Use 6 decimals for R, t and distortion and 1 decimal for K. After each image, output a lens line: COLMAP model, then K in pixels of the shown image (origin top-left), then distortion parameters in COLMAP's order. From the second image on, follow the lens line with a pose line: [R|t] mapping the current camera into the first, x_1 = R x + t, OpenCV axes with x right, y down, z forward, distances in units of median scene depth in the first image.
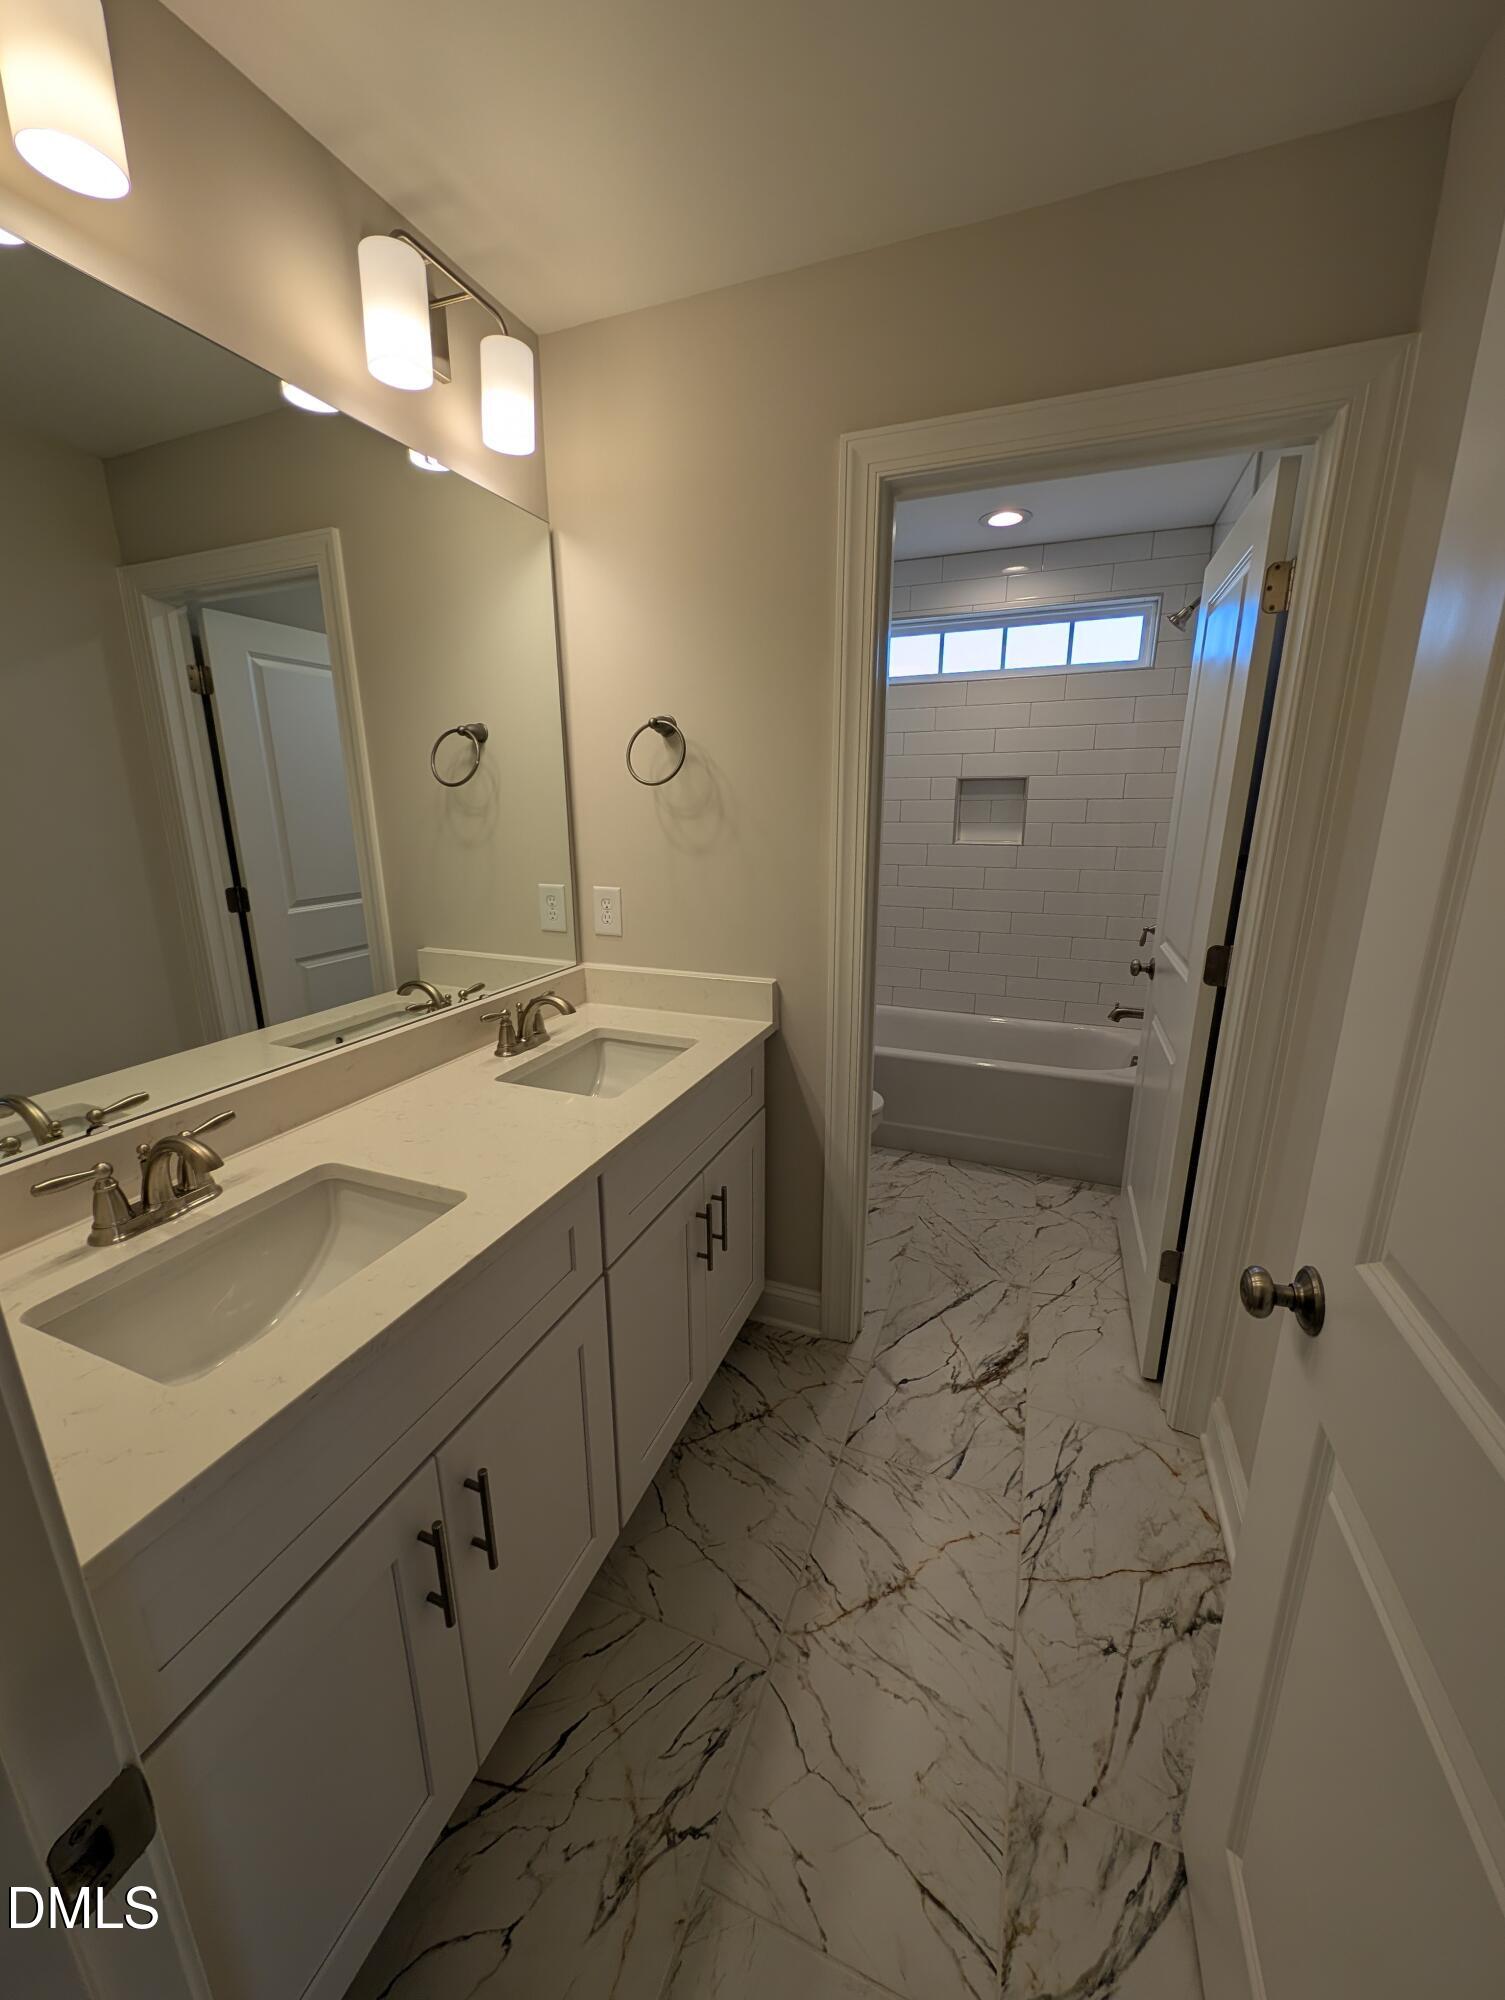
lens RADIAL K [[744.6, 0, 741.1], [0, 744.6, 995.4], [0, 0, 1]] dist [0.002449, -0.000888]
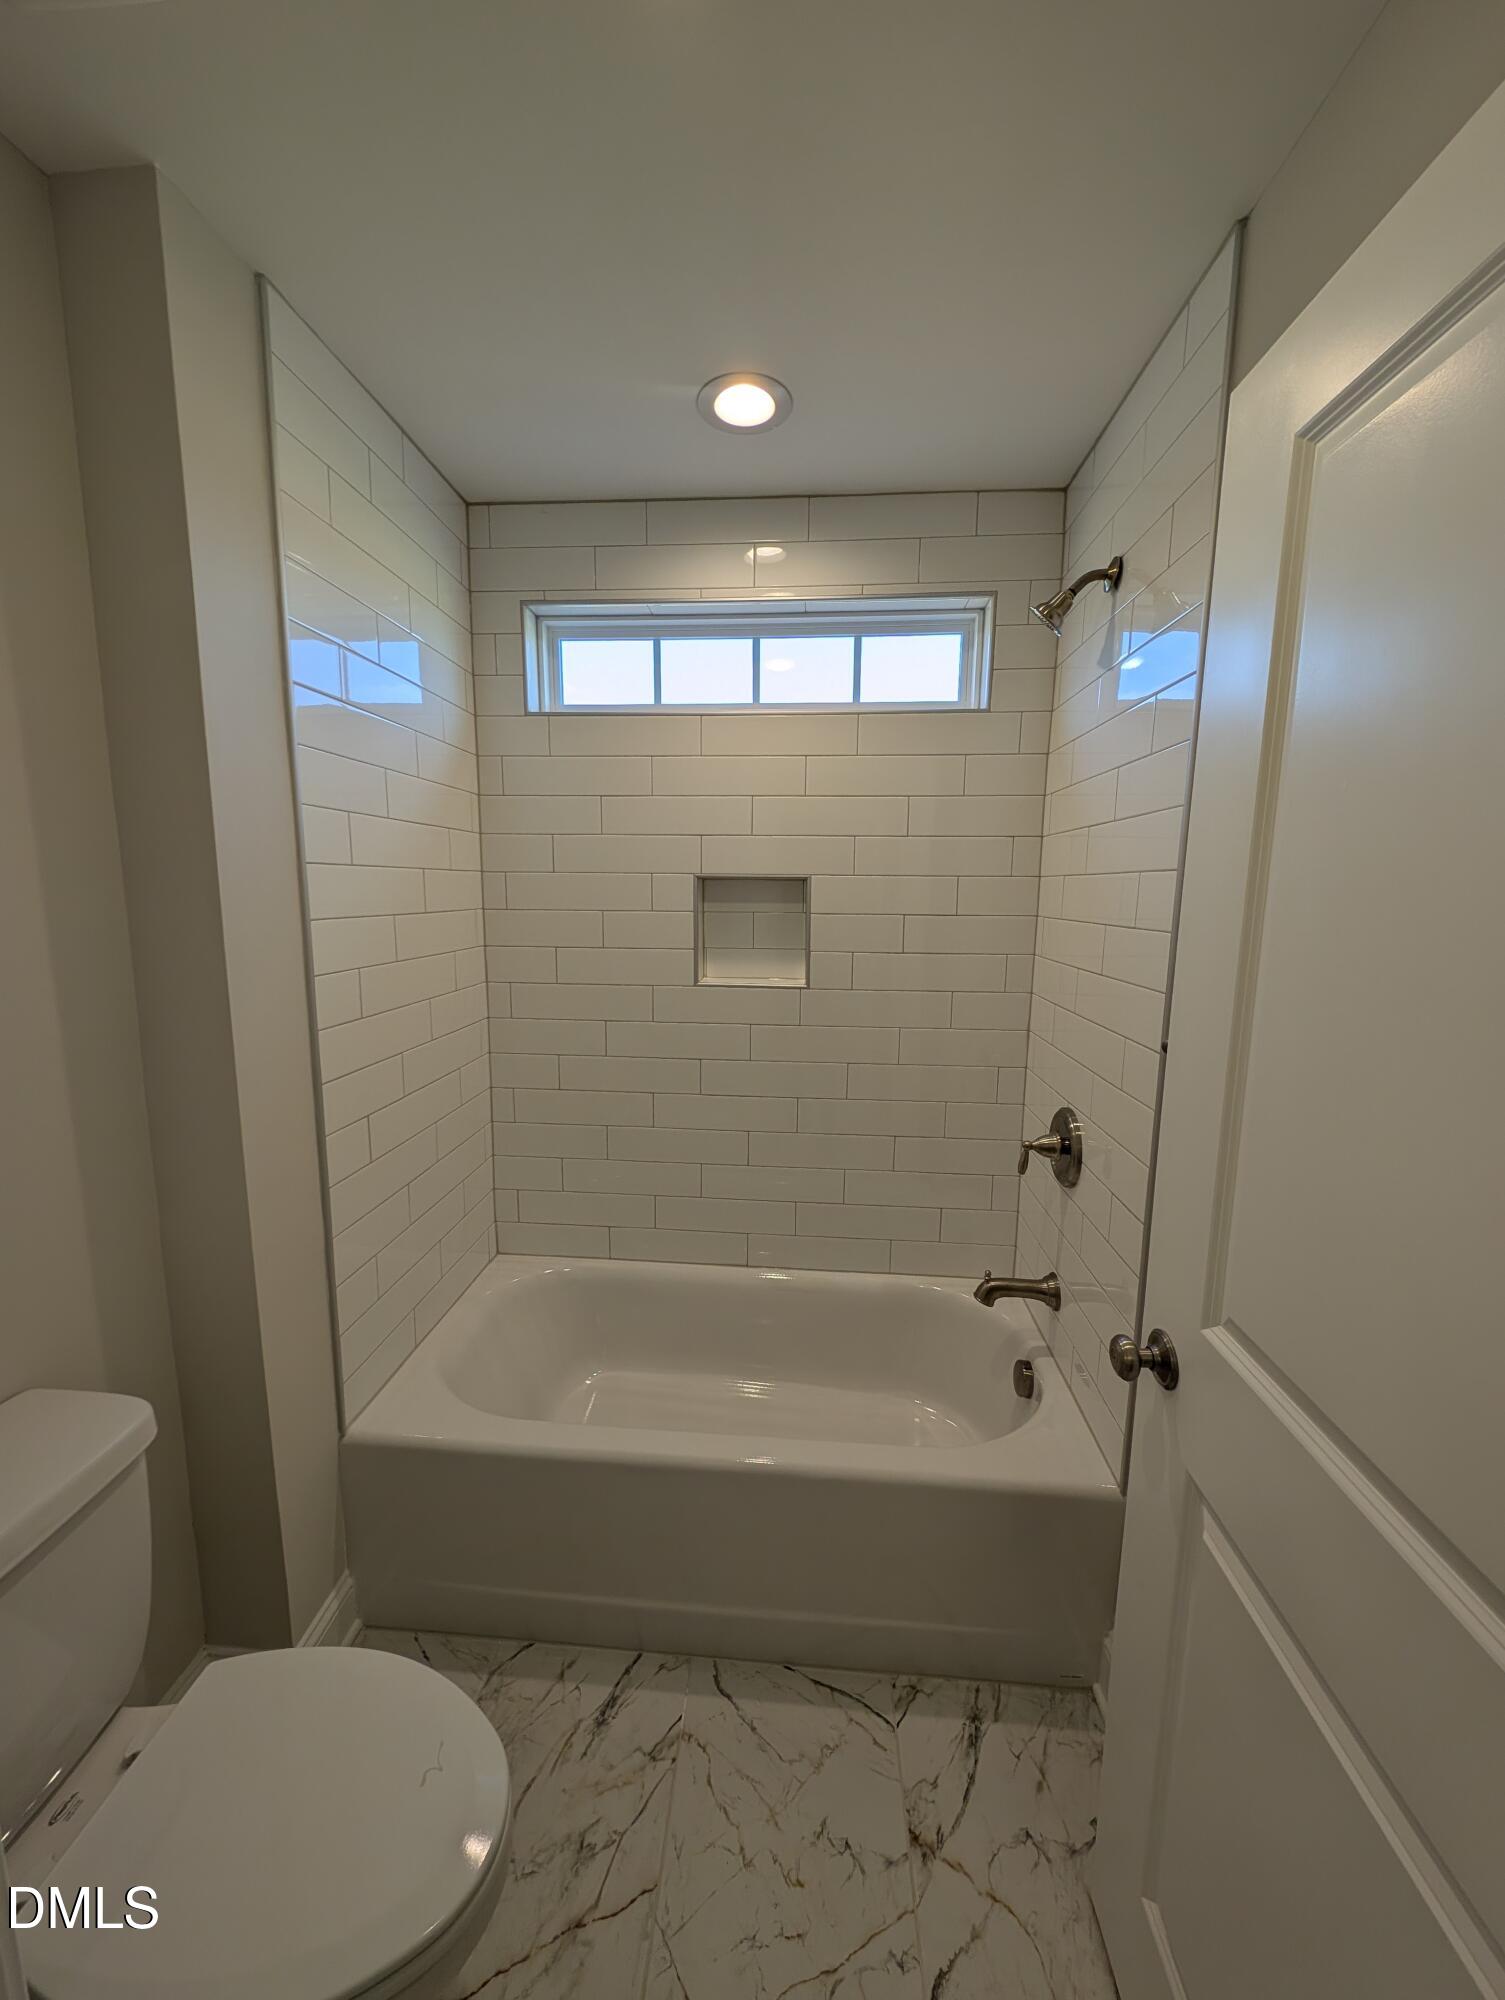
lens RADIAL K [[744.6, 0, 741.1], [0, 744.6, 995.4], [0, 0, 1]] dist [0.002449, -0.000888]
pose [[0.954460, -0.029612, 0.296866, 0.292533], [0.061762, 0.993118, -0.099507, -0.271191], [-0.291877, 0.113310, 0.949720, 0.874241]]
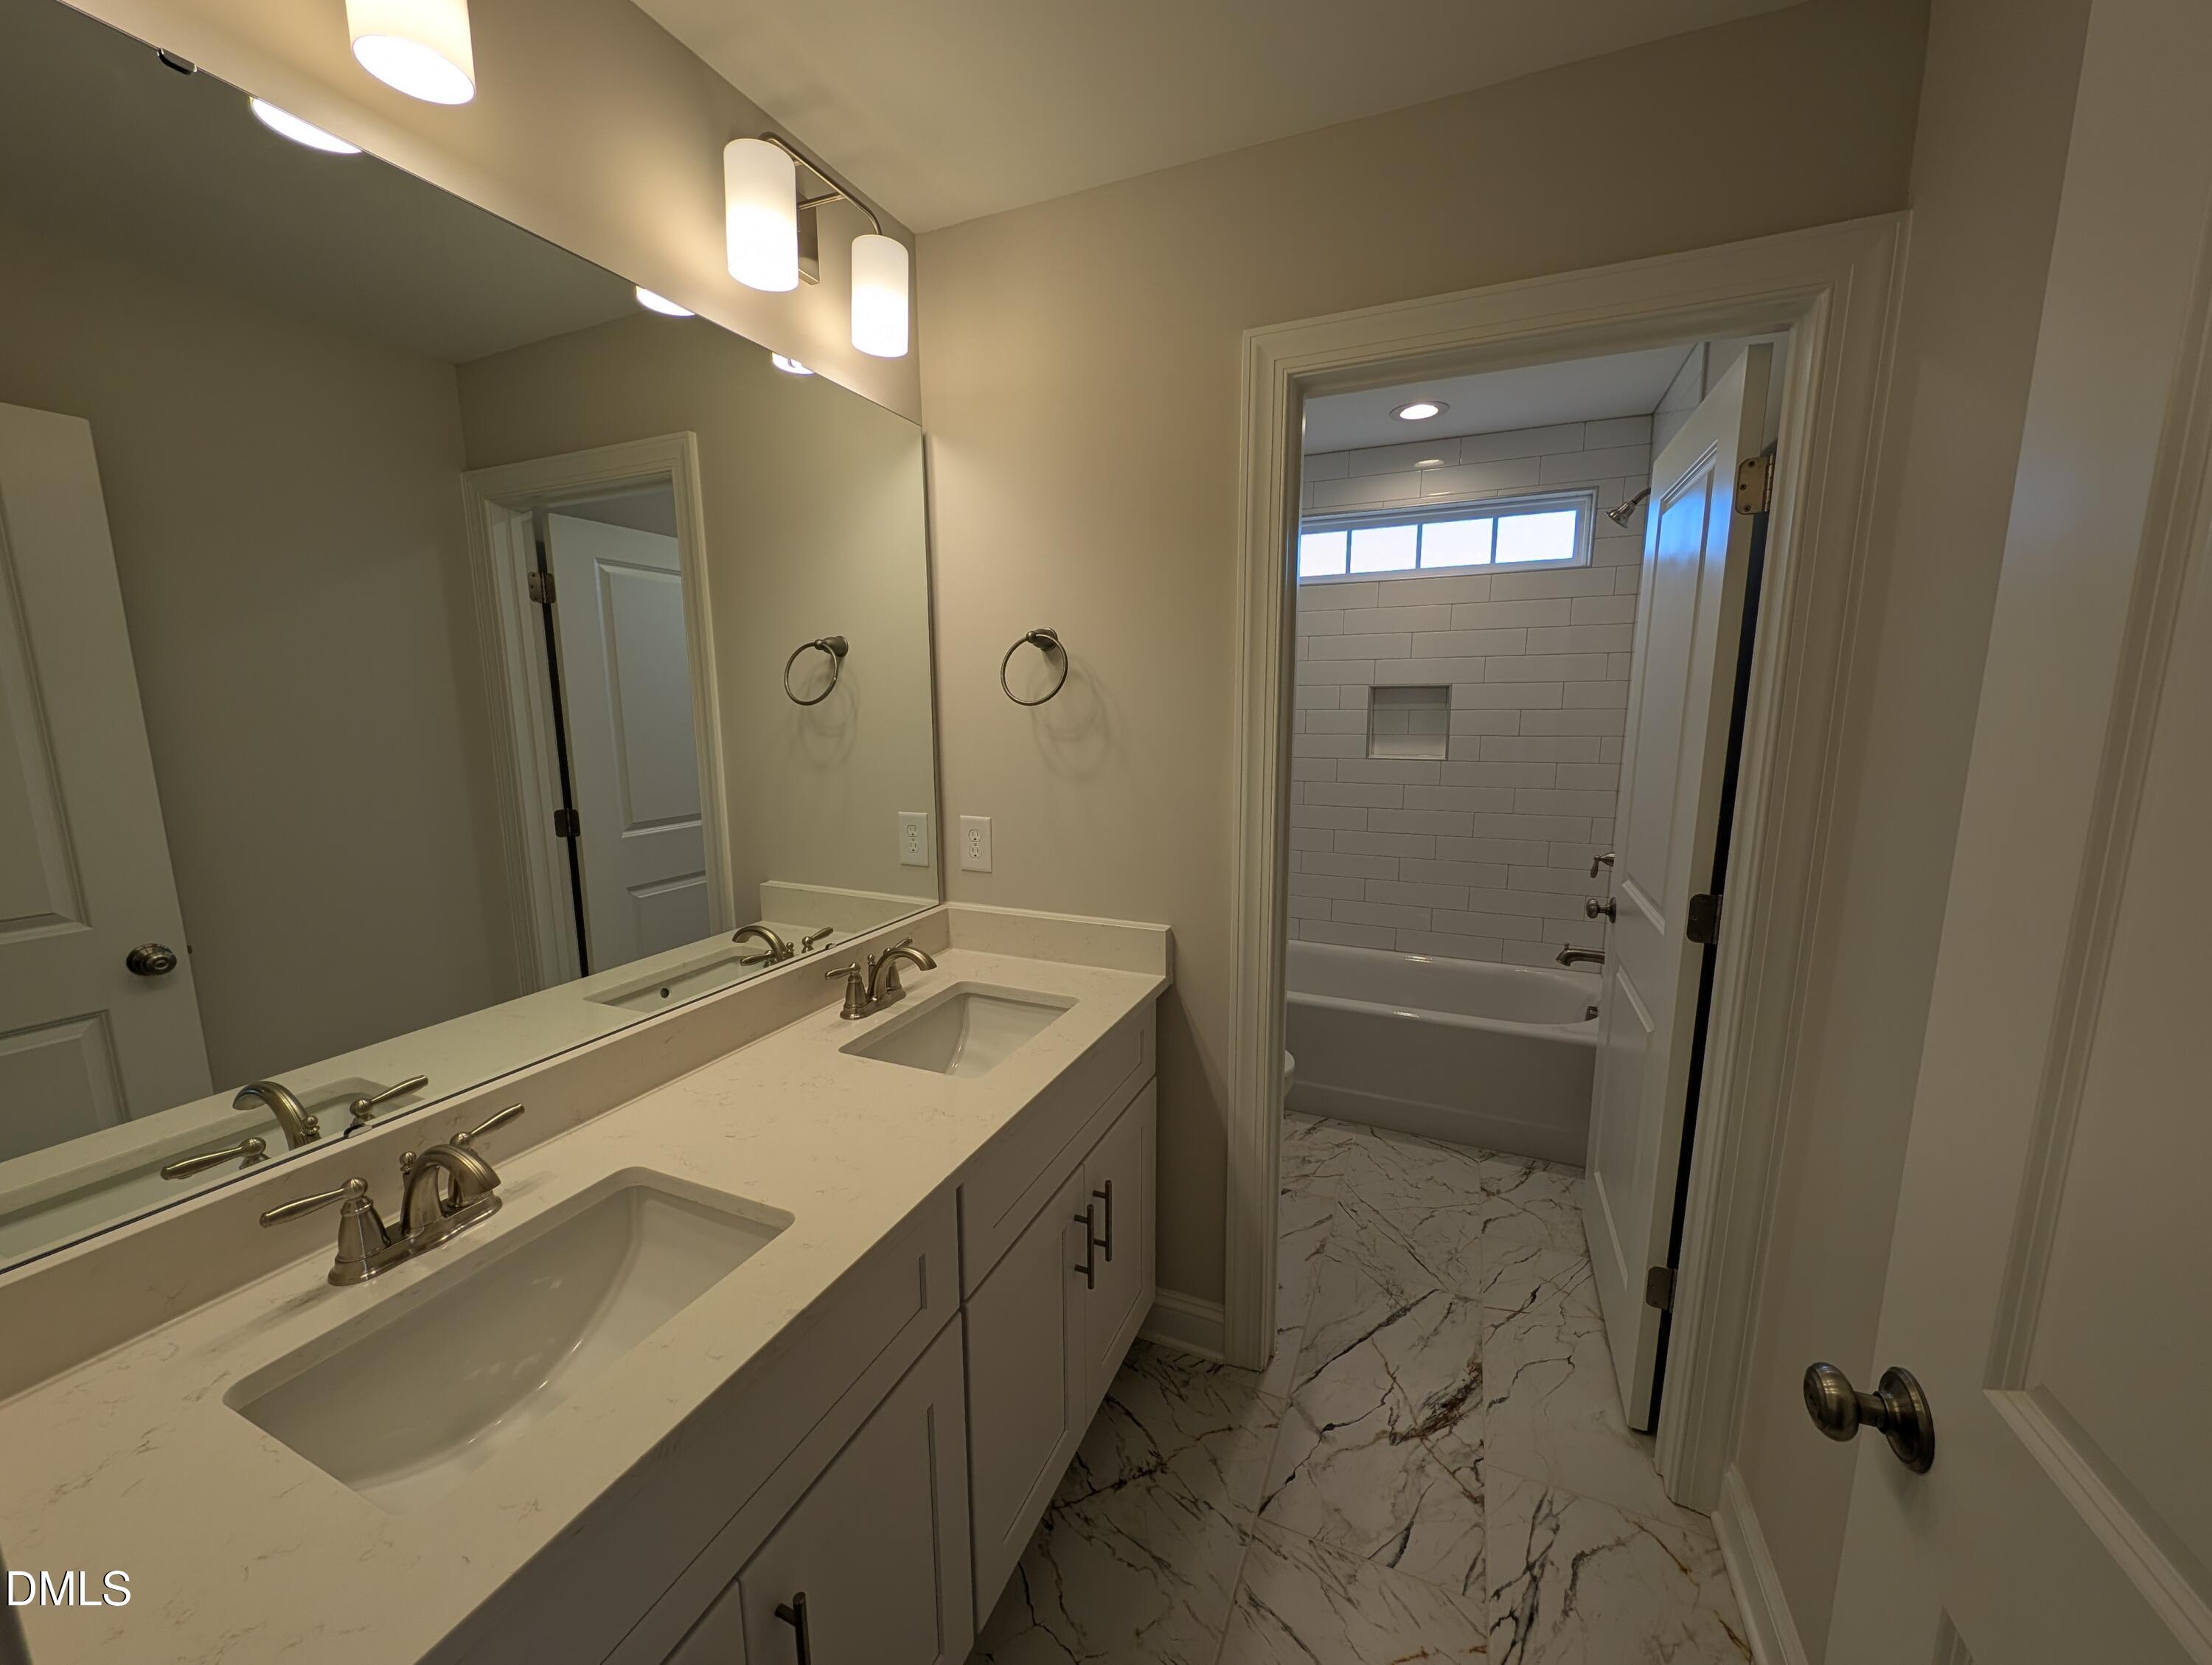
lens RADIAL K [[828.9, 0, 1095.1], [0, 828.9, 835.2], [0, 0, 1]] dist [0.008158, -0.004563]
pose [[0.999405, 0.004540, -0.034177, -0.006734], [-0.007825, 0.995291, -0.096614, -0.031062], [0.033578, 0.096824, 0.994735, 0.036936]]
